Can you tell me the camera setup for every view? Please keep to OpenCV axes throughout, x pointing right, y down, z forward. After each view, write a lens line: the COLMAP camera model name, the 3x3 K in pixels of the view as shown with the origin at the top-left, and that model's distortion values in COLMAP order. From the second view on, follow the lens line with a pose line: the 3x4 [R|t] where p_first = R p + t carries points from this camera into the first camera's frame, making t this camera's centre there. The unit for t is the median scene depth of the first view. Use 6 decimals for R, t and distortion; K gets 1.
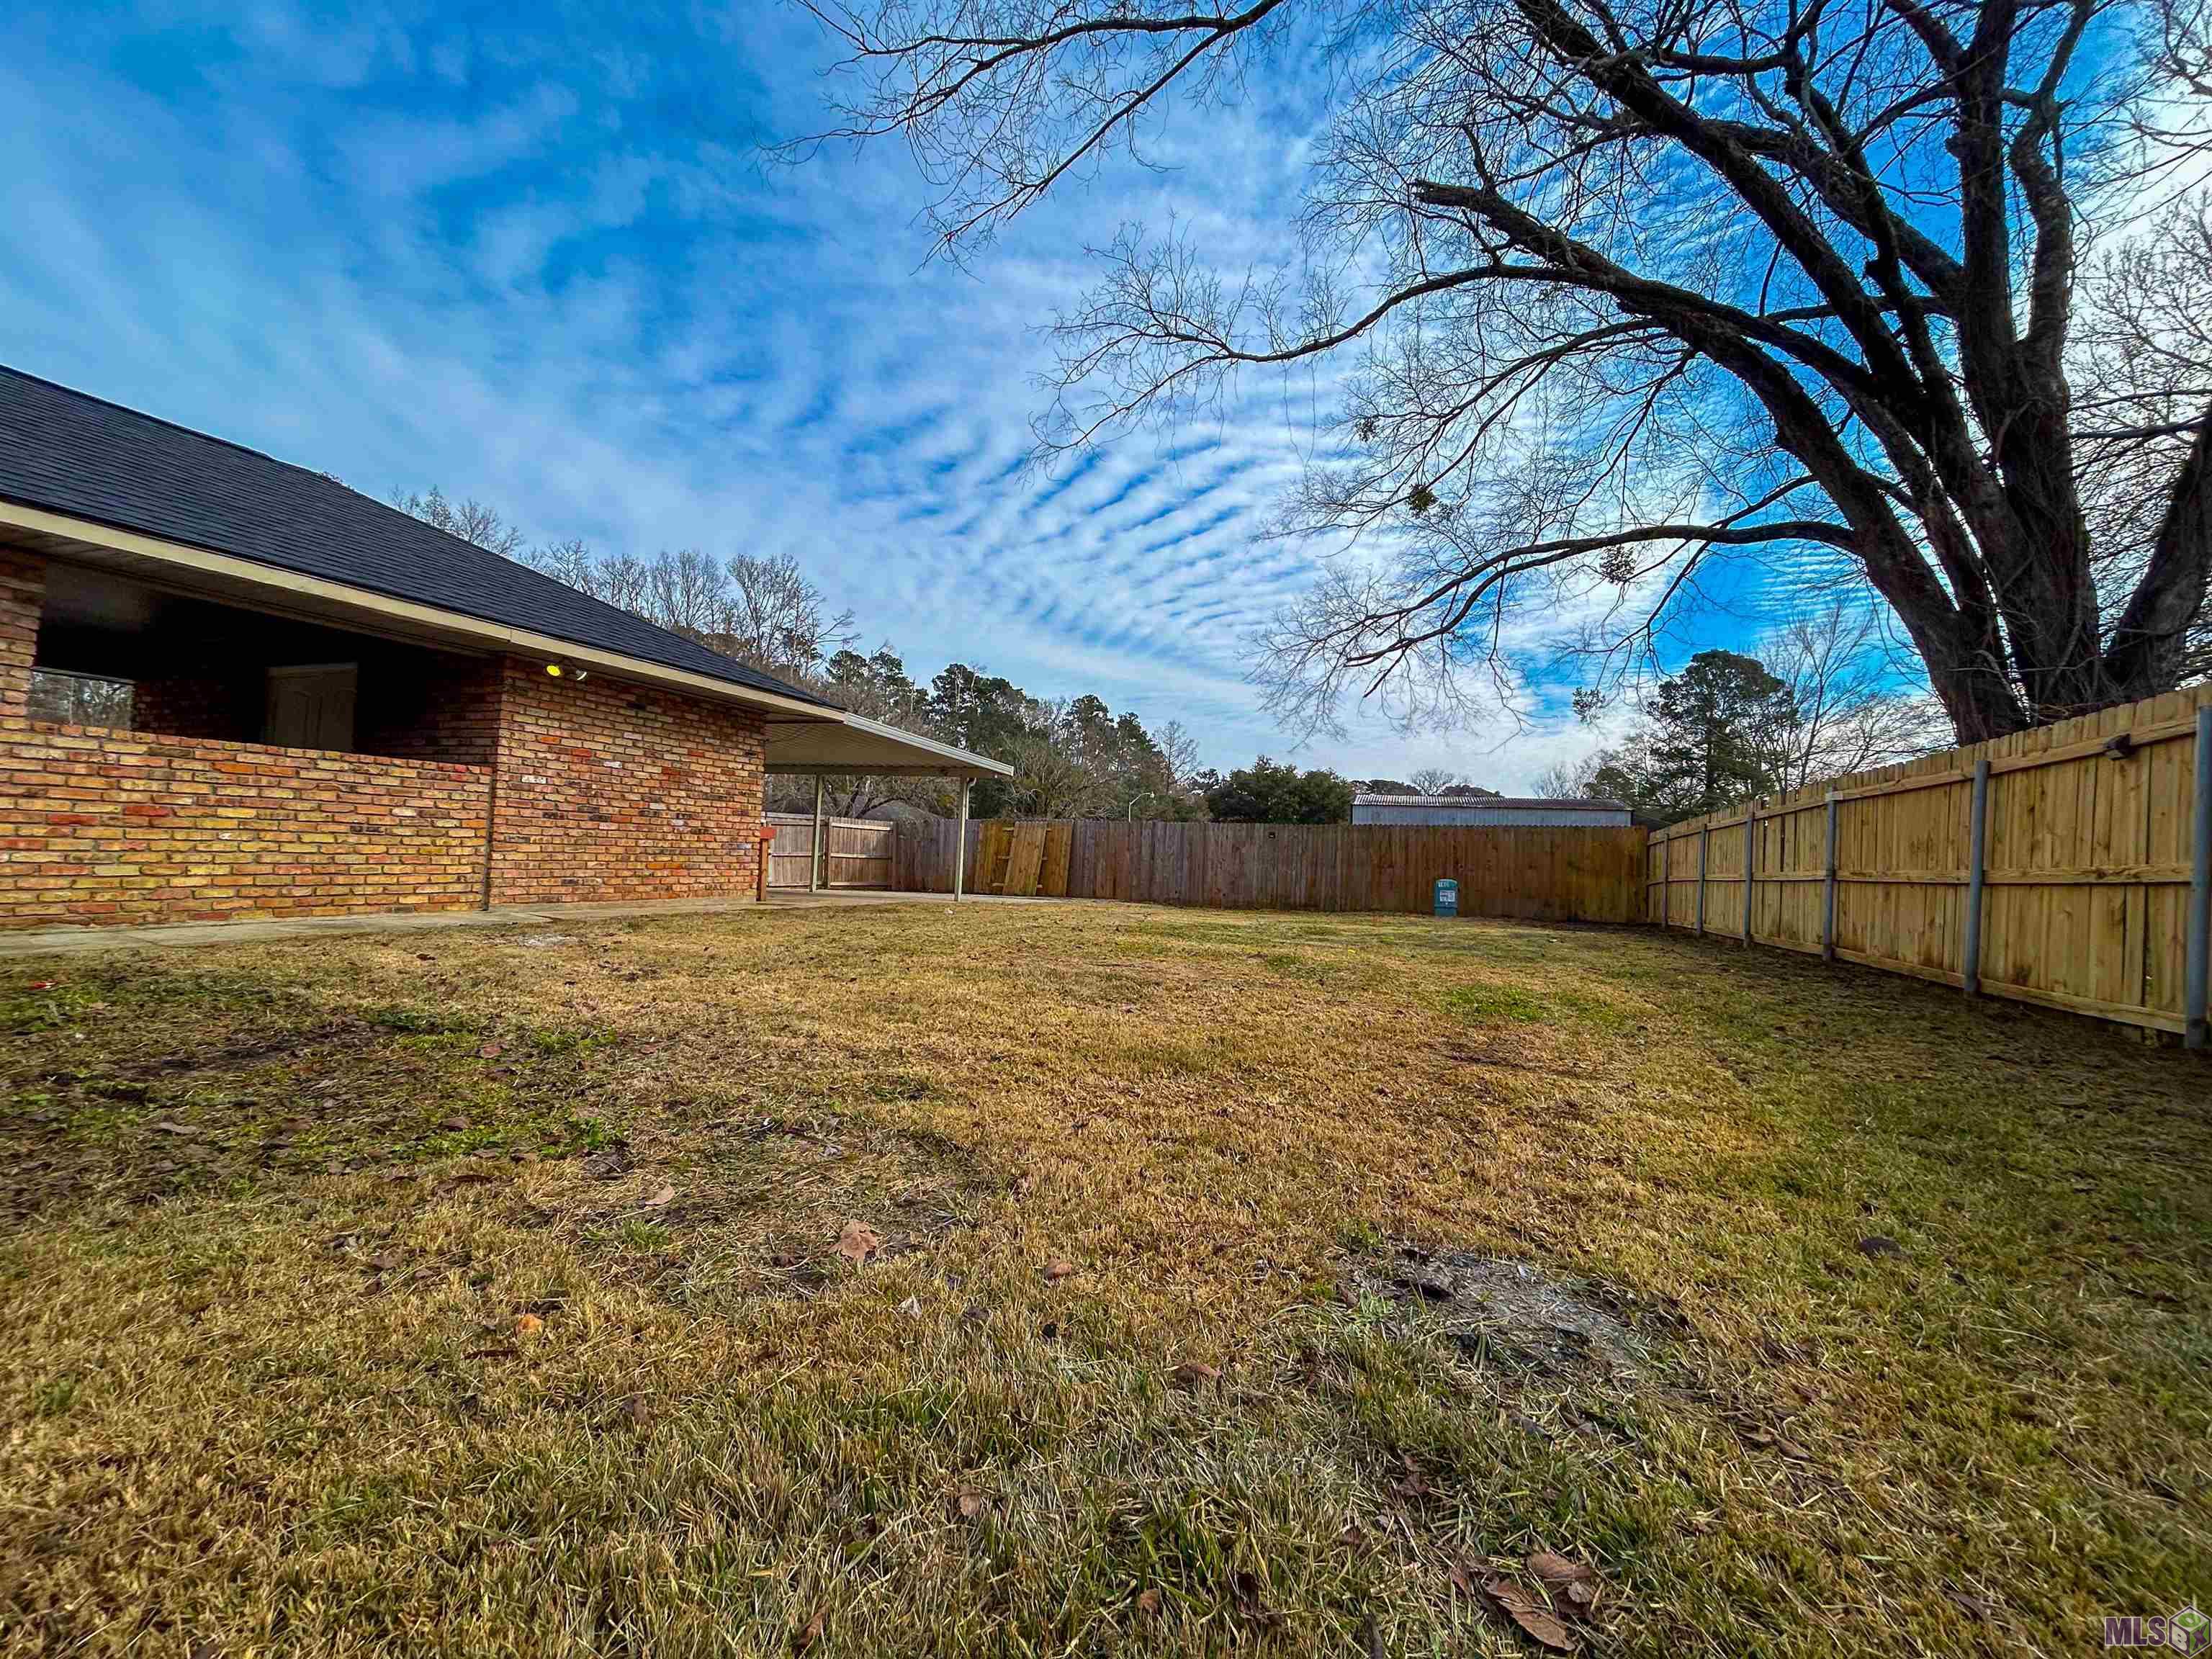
lens RADIAL K [[889.5, 0, 1113.1], [0, 889.5, 843.1], [0, 0, 1]] dist [0.008956, -0.000977]
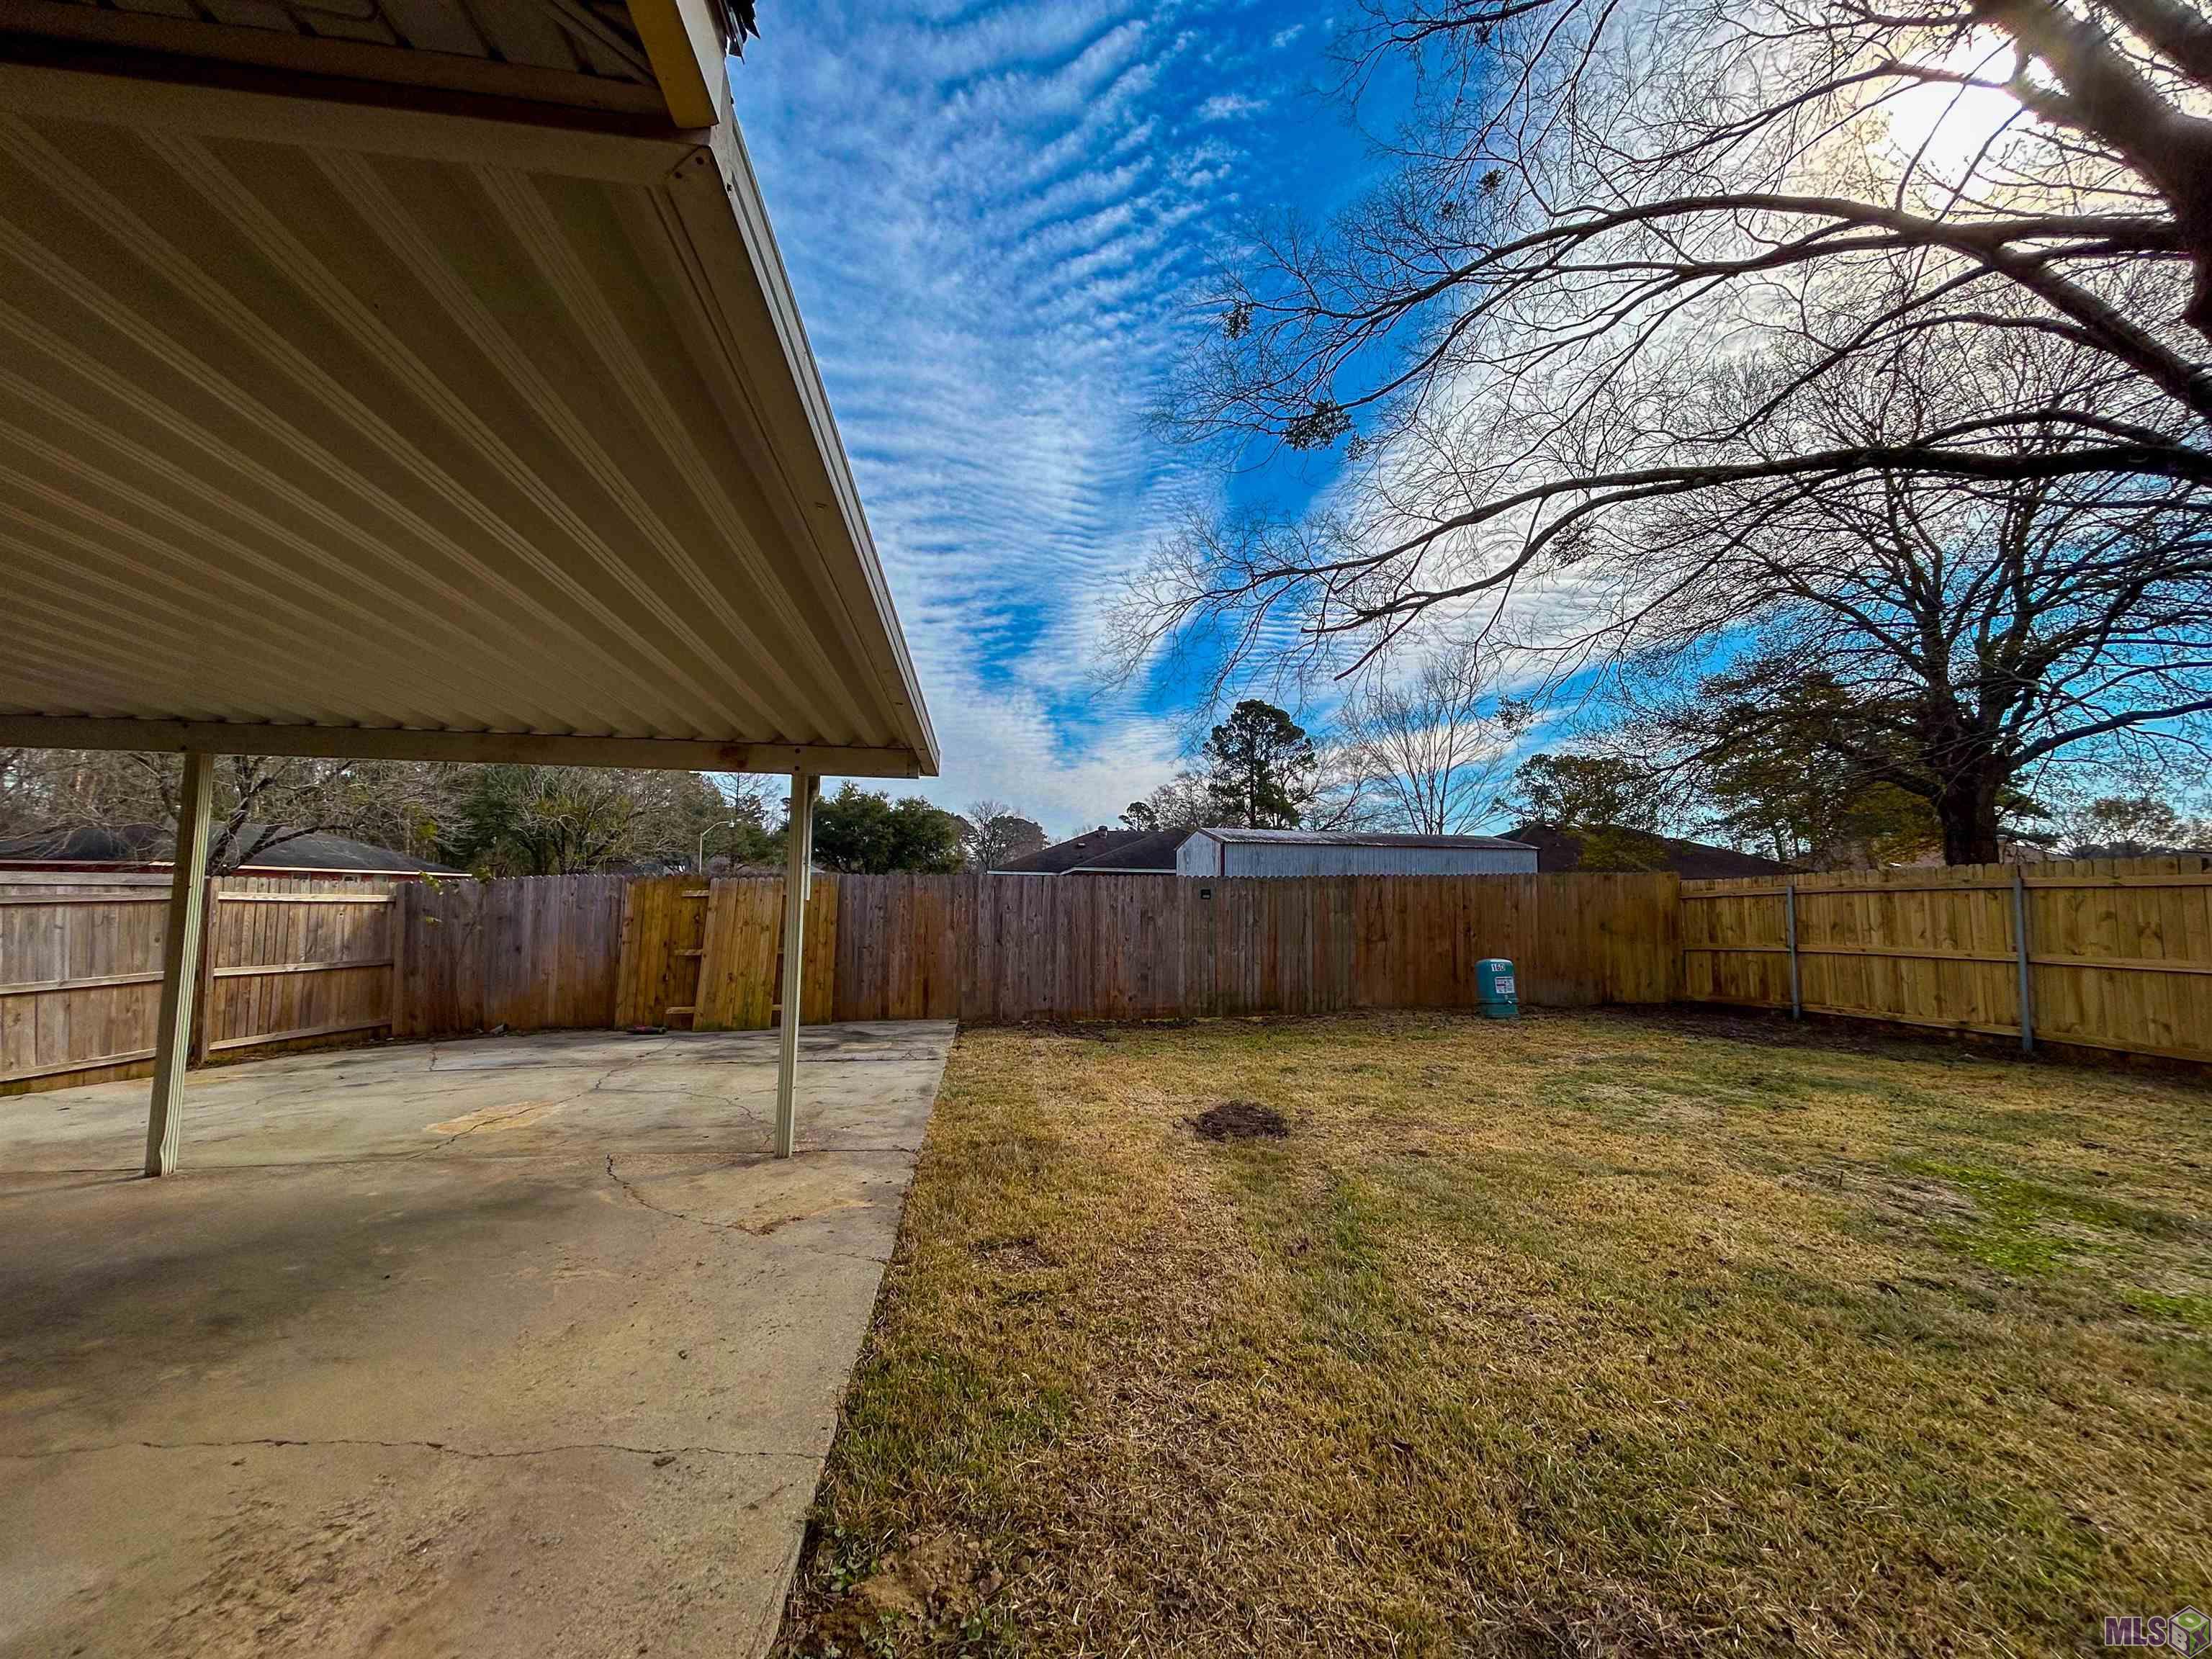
lens RADIAL K [[889.5, 0, 1099.2], [0, 889.5, 829.6], [0, 0, 1]] dist [0.008956, -0.000977]
pose [[0.878840, 0.003005, 0.477107, -0.039703], [0.019916, 0.998878, -0.042976, -0.006469], [-0.476700, 0.047271, 0.877794, 0.112660]]
